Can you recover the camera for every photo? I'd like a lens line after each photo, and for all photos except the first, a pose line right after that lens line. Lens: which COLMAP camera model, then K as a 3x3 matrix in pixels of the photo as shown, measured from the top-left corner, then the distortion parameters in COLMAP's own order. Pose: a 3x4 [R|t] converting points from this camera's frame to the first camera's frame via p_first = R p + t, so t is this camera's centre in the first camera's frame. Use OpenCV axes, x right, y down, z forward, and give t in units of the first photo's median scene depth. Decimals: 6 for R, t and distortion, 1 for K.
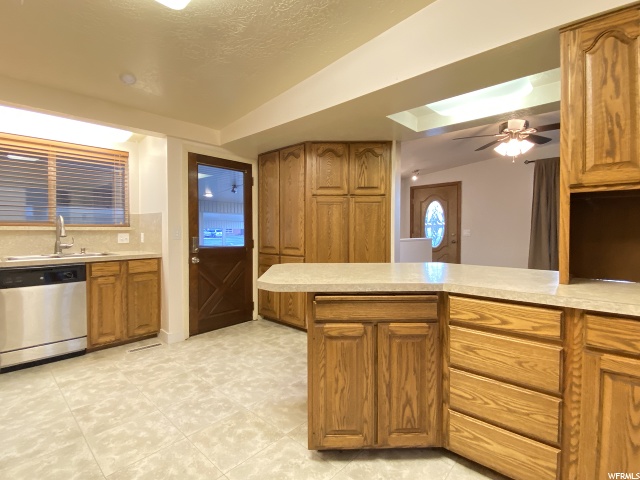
lens RADIAL K [[308.8, 0, 316.7], [0, 308.8, 239.4], [0, 0, 1]] dist [0.024095, -0.013146]
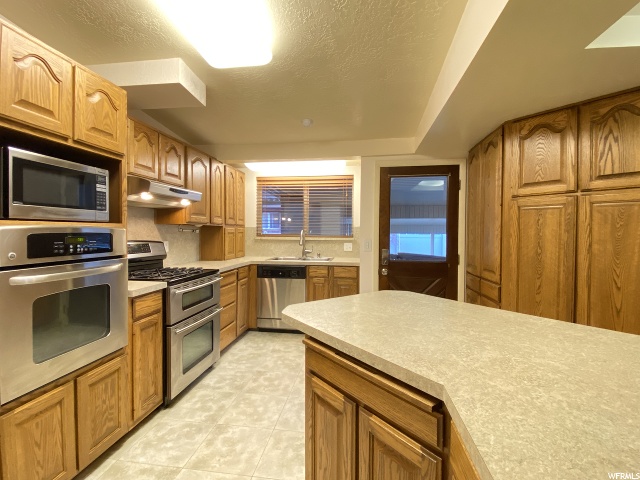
lens RADIAL K [[308.8, 0, 320.6], [0, 308.8, 237.0], [0, 0, 1]] dist [0.024095, -0.013146]
pose [[0.566387, 0.016917, -0.823966, 0.324117], [-0.029664, 0.999560, 0.000131, -0.041450], [0.823605, 0.024368, 0.566639, 0.254779]]
